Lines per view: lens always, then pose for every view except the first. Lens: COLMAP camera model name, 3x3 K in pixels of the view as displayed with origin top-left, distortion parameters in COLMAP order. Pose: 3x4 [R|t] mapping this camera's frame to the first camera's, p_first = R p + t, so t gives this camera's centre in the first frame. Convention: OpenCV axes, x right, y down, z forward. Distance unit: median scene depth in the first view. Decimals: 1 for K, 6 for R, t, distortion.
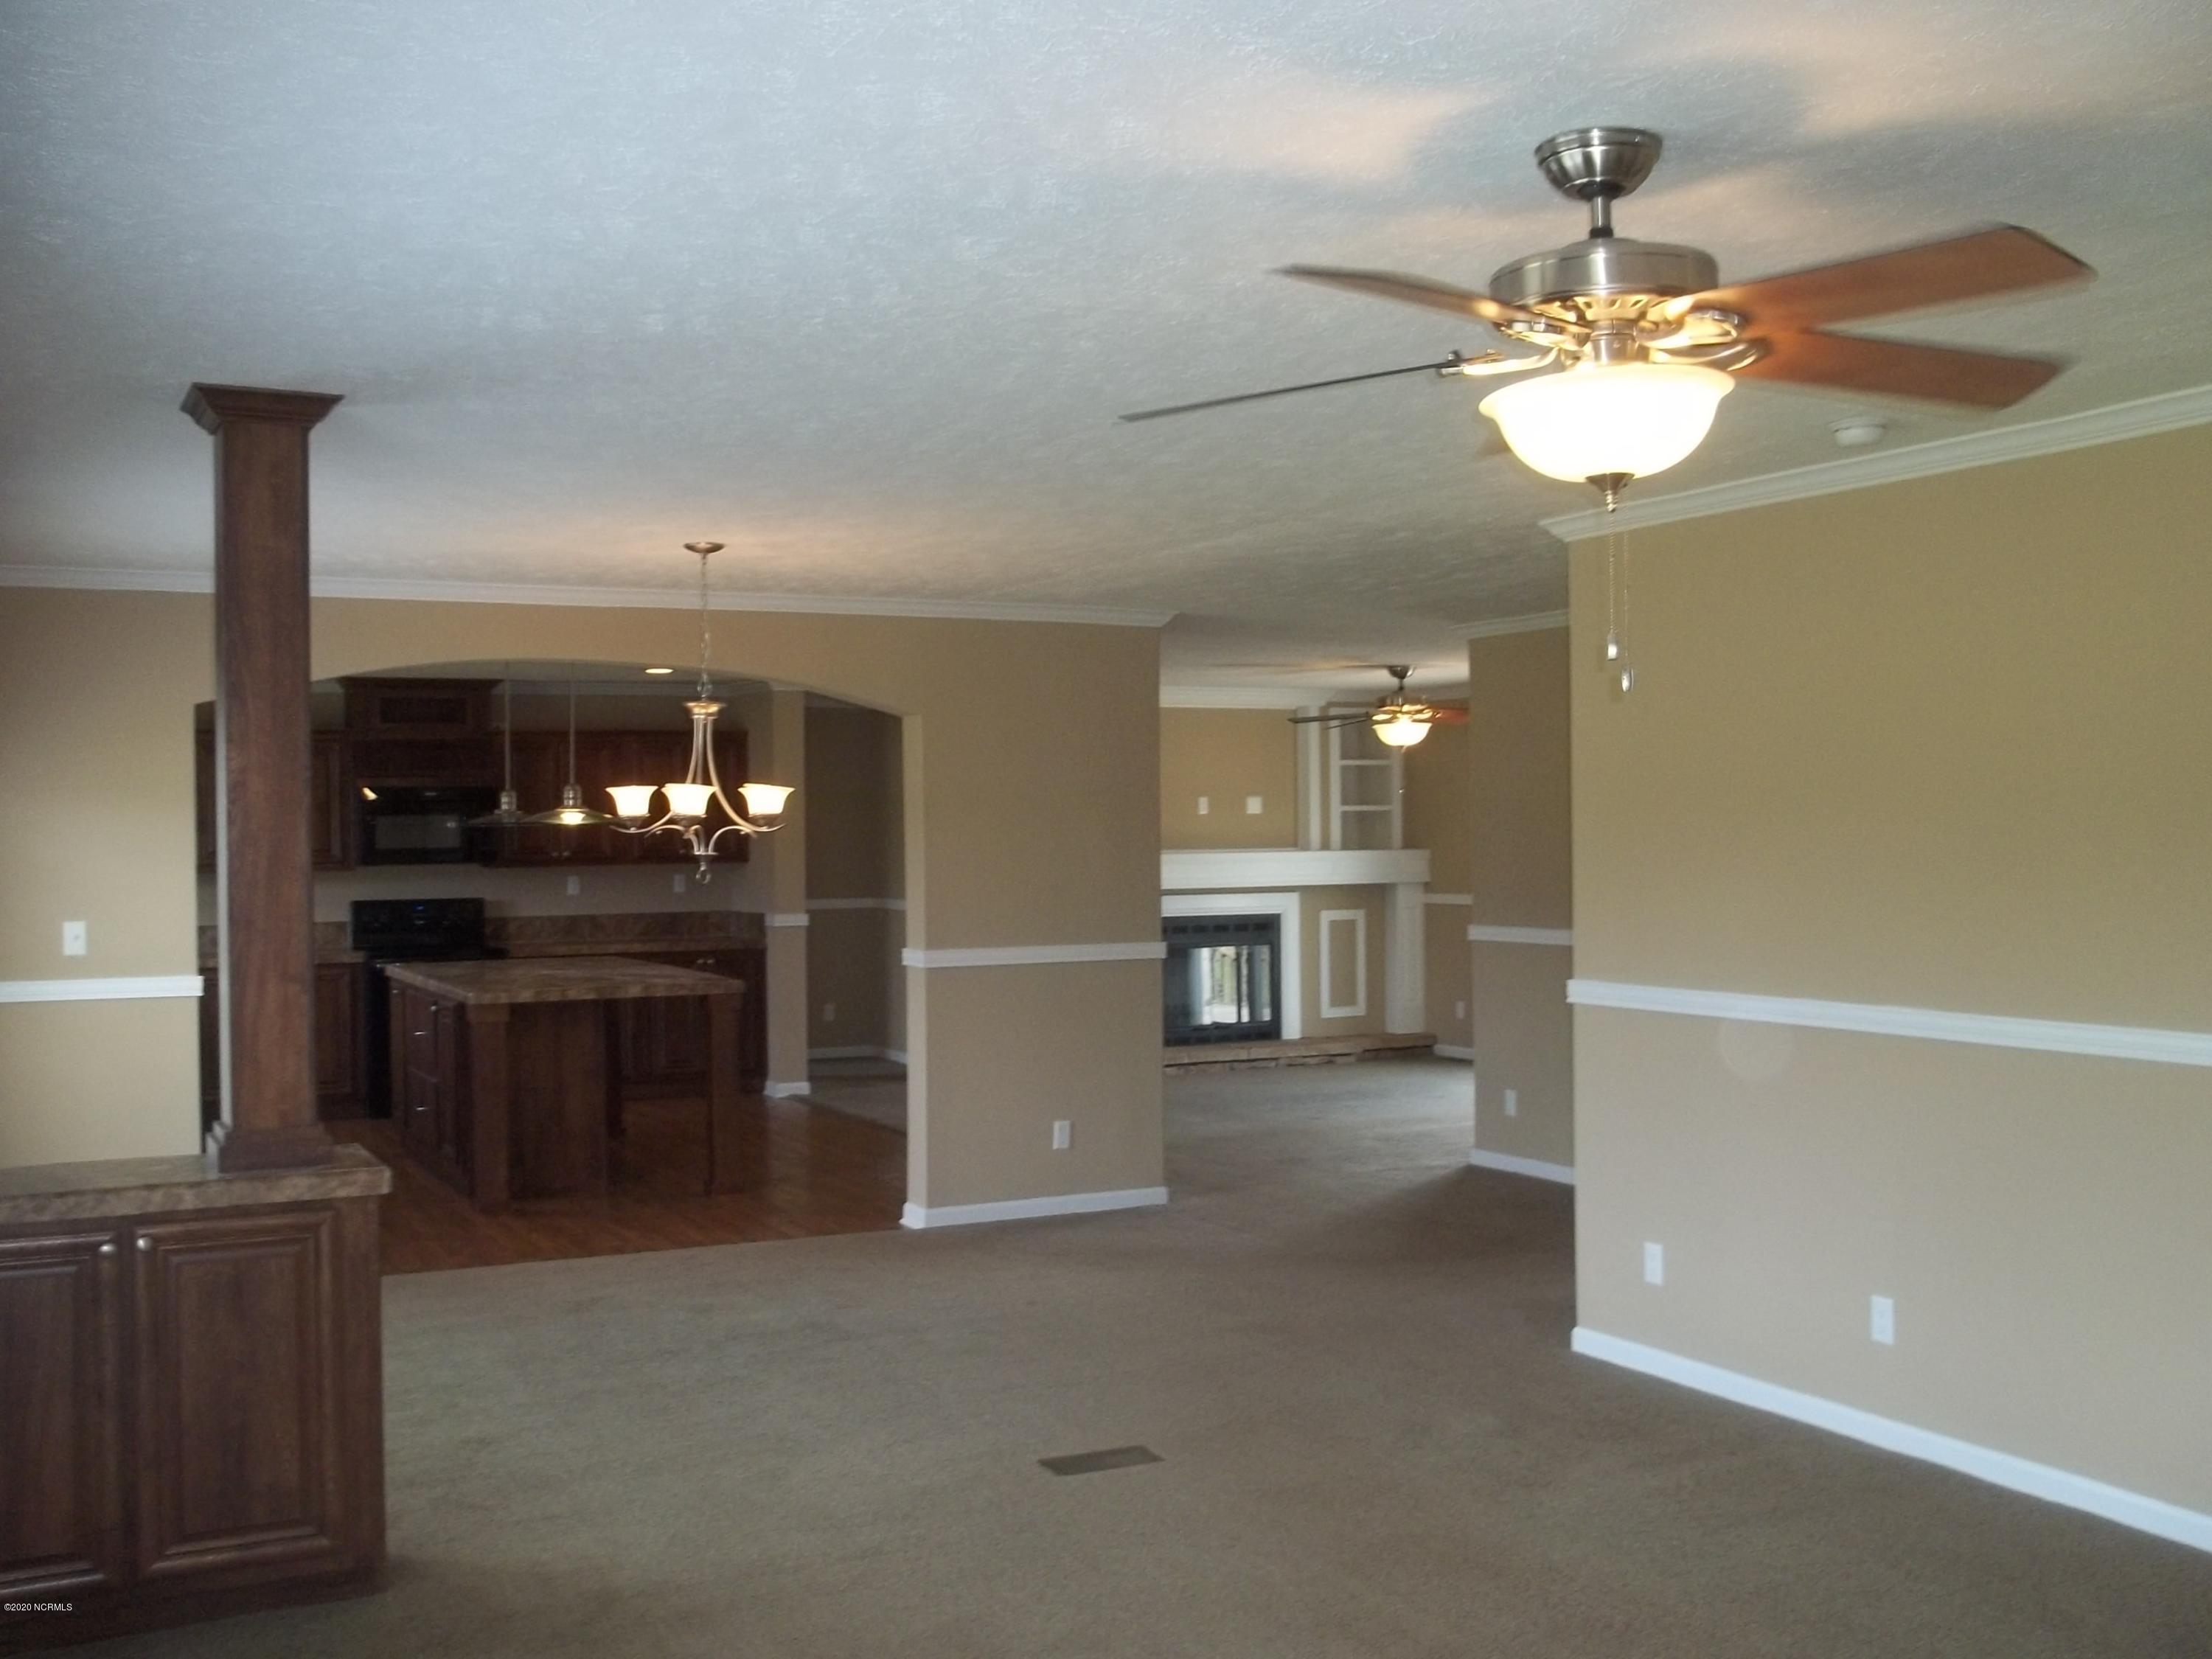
lens RADIAL K [[2172.4, 0, 1083.2], [0, 2172.4, 824.4], [0, 0, 1]] dist [-0.112764, 0.155457]
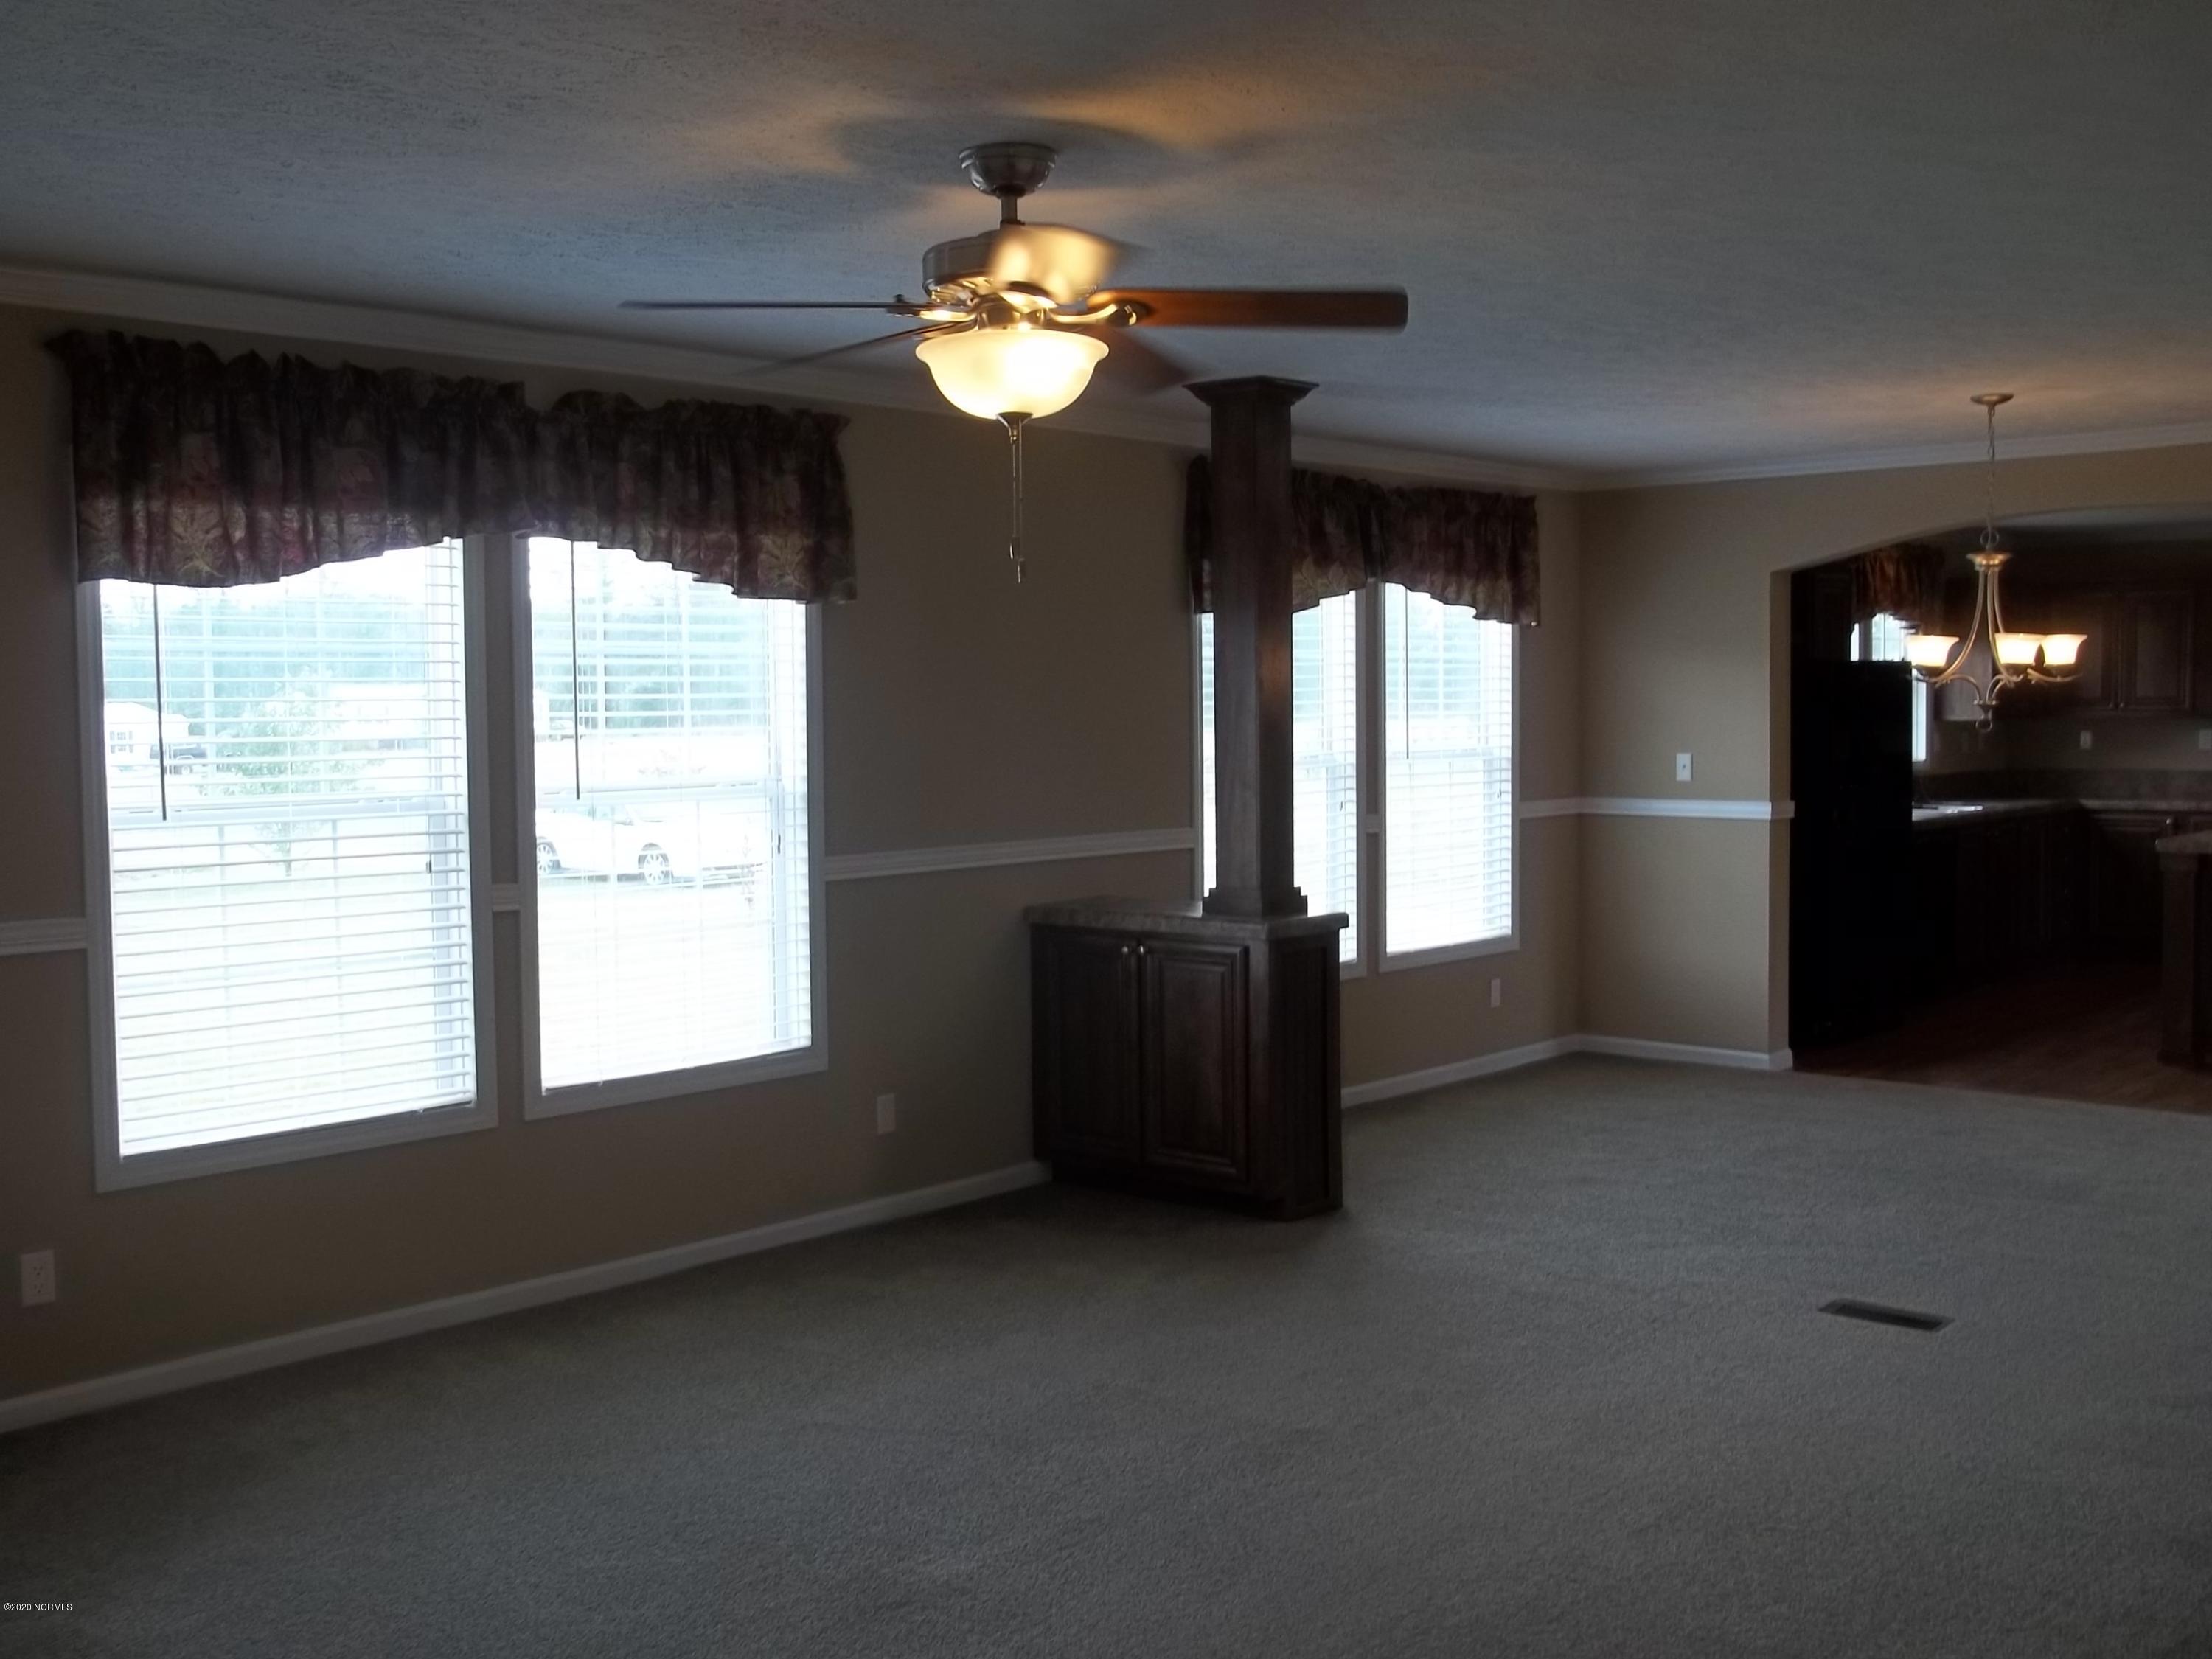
lens RADIAL K [[2172.4, 0, 1083.2], [0, 2172.4, 824.4], [0, 0, 1]] dist [-0.112764, 0.155457]
pose [[0.342638, 0.058500, -0.937645, 0.355290], [0.012651, 0.997682, 0.066869, -0.001128], [0.939382, -0.034774, 0.341103, 0.143552]]
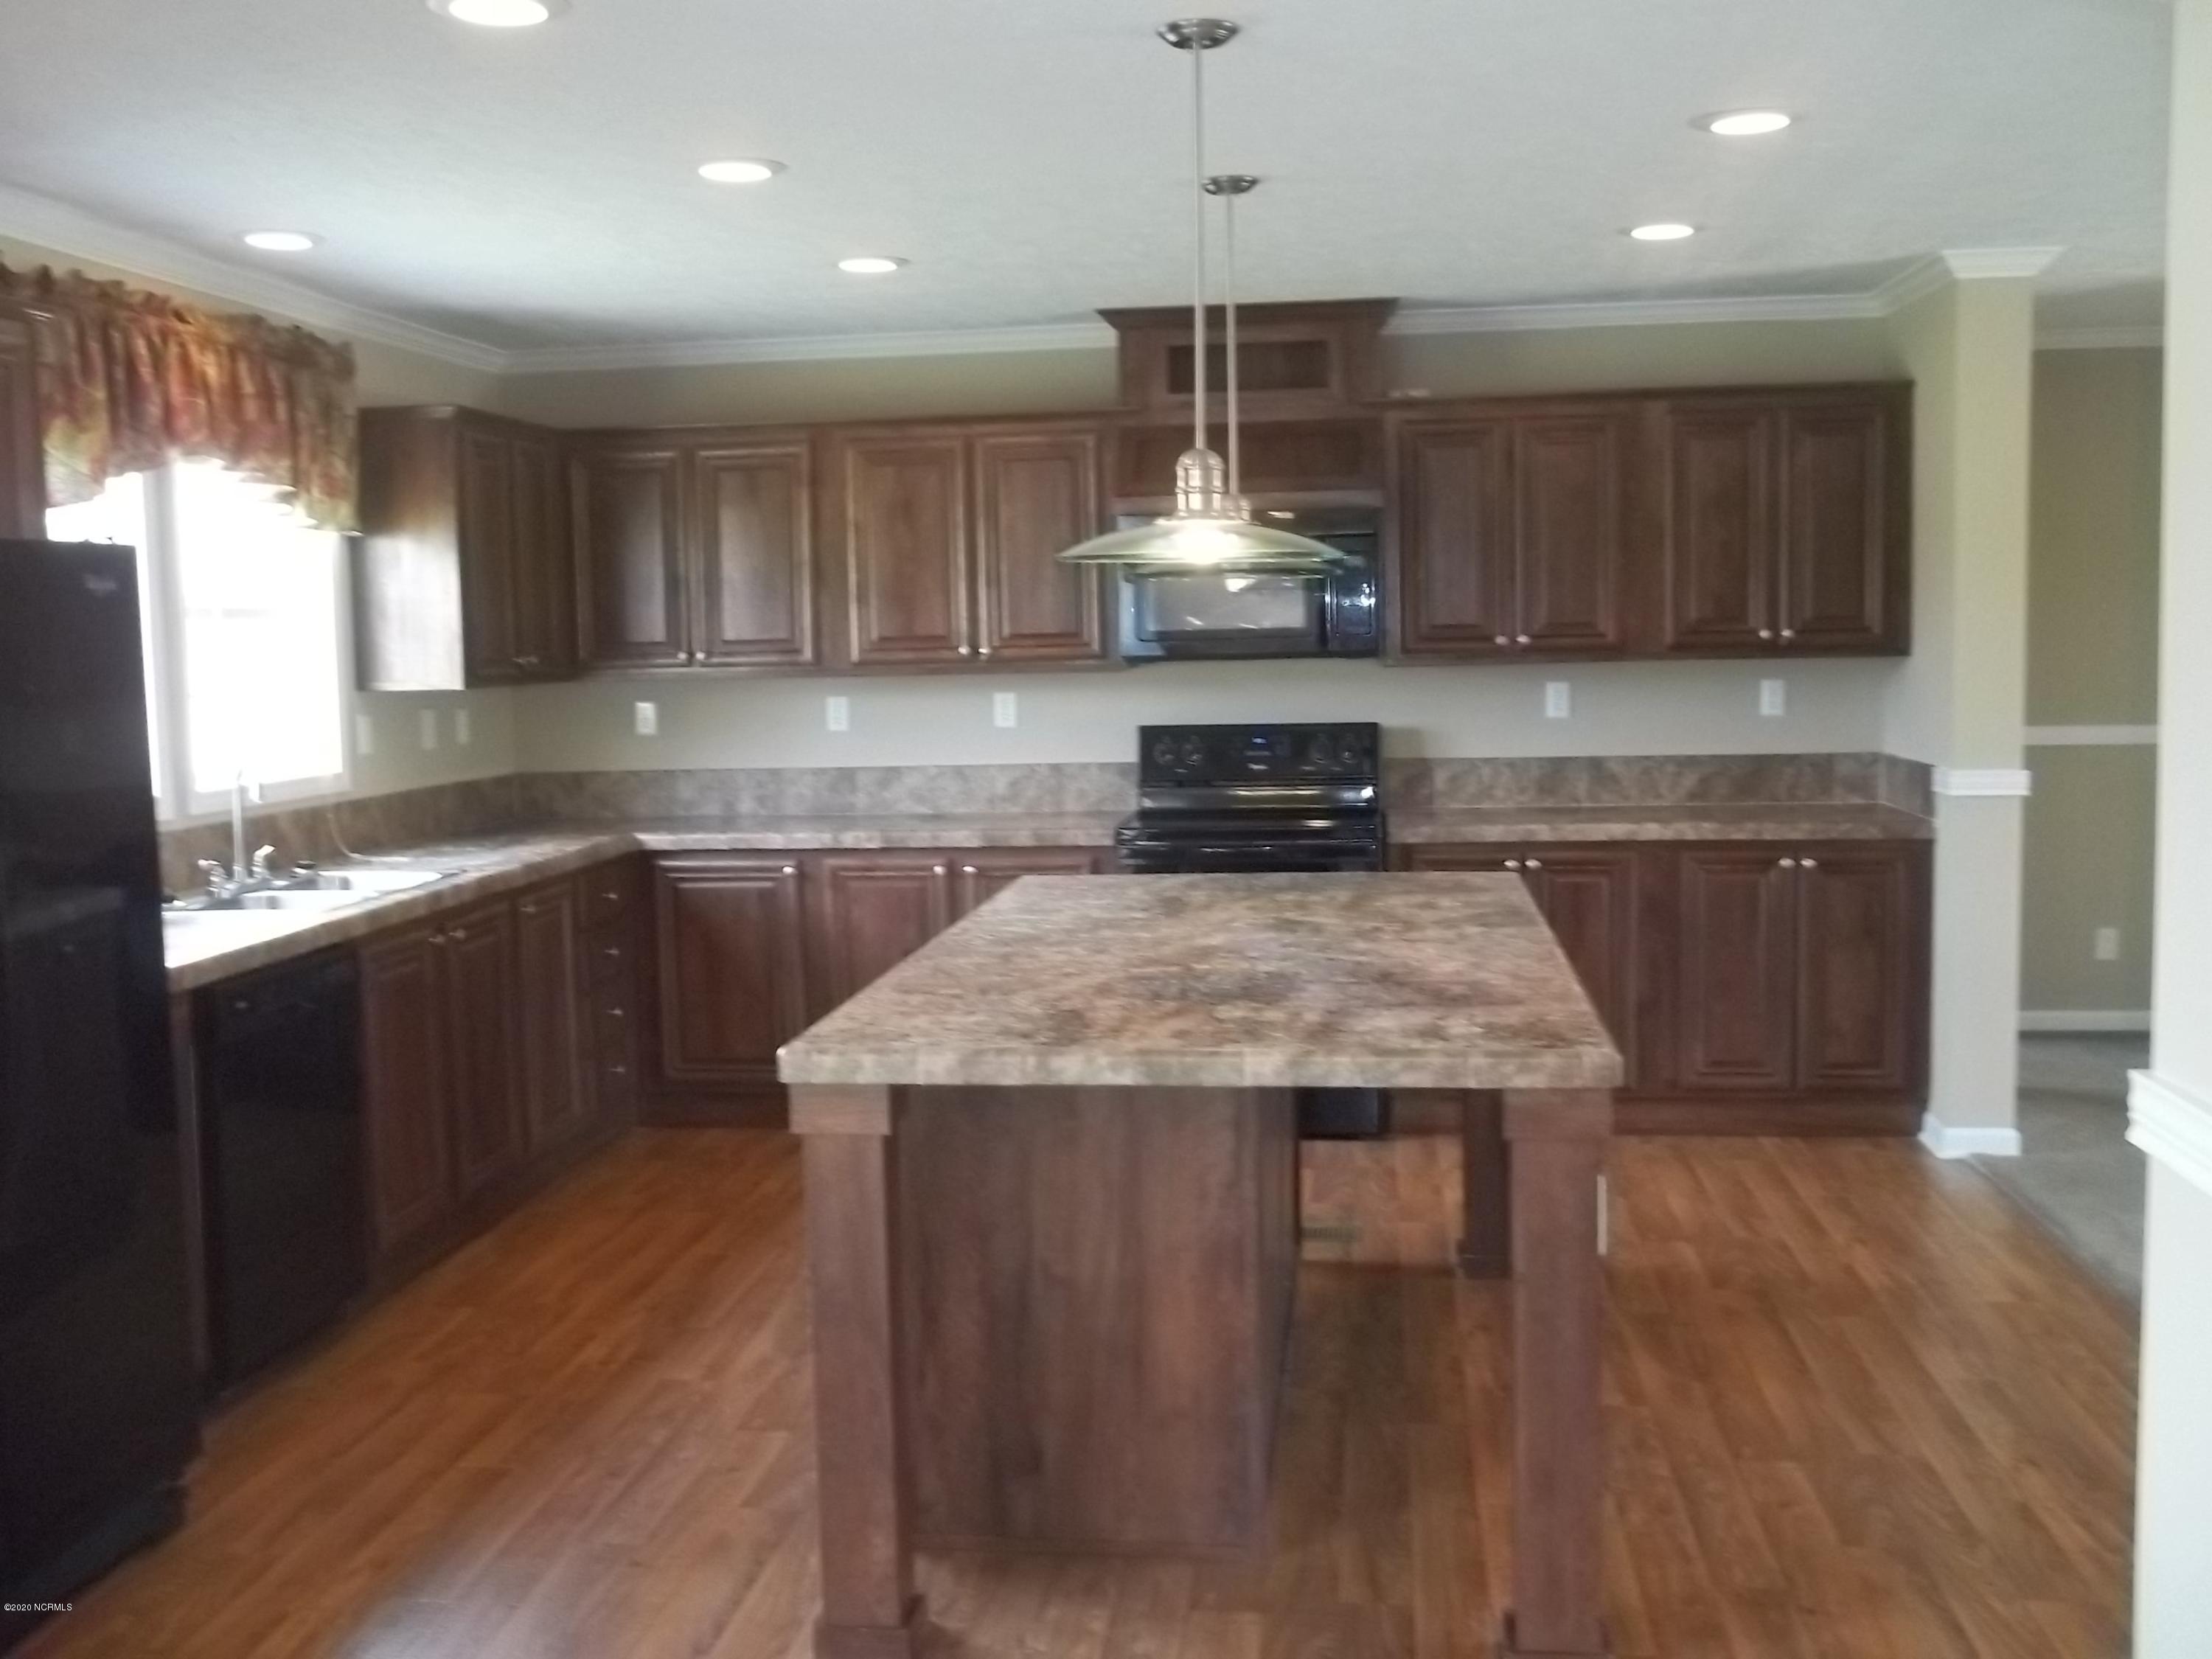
lens RADIAL K [[2172.4, 0, 1083.2], [0, 2172.4, 824.4], [0, 0, 1]] dist [-0.112764, 0.155457]
pose [[0.821934, 0.044622, -0.567832, -0.036635], [0.012600, 0.995258, 0.096449, 0.007254], [0.569443, -0.086429, 0.817475, 0.559270]]
